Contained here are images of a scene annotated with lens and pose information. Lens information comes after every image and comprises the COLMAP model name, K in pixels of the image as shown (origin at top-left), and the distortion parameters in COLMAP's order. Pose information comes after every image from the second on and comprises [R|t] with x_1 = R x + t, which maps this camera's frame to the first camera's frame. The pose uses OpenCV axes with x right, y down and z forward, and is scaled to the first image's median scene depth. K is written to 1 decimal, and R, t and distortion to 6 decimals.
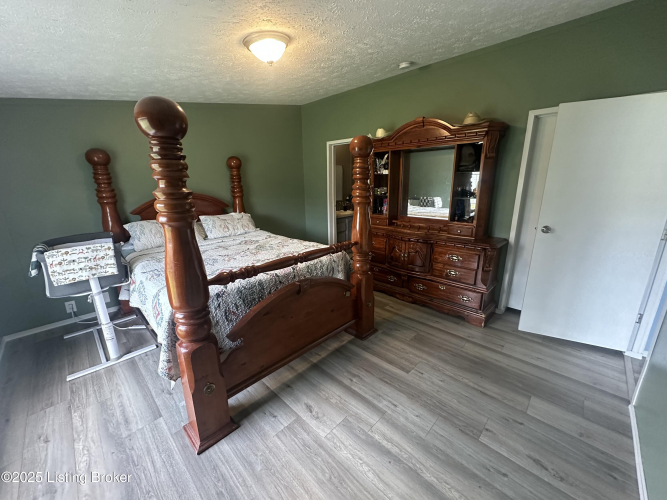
lens RADIAL K [[264.2, 0, 333.5], [0, 264.2, 250.0], [0, 0, 1]] dist [0.001418, -0.000016]
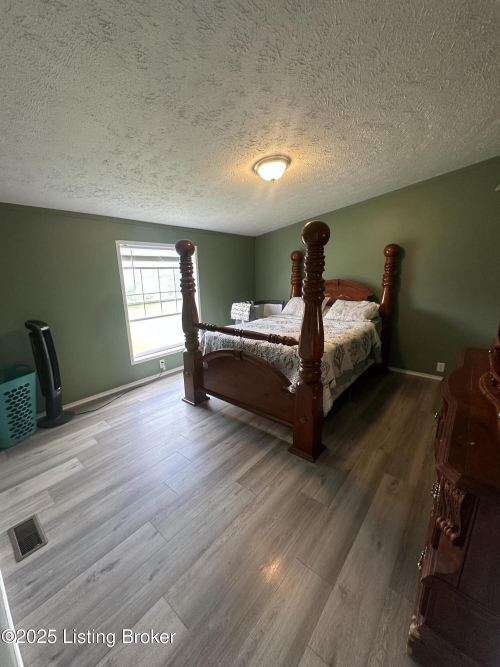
lens RADIAL K [[264.2, 0, 250.0], [0, 264.2, 333.5], [0, 0, 1]] dist [0.001418, -0.000016]
pose [[0.077429, 0.238779, -0.967982, 1.070191], [-0.234869, 0.947940, 0.215048, -0.241585], [0.968938, 0.210697, 0.129480, 0.821091]]
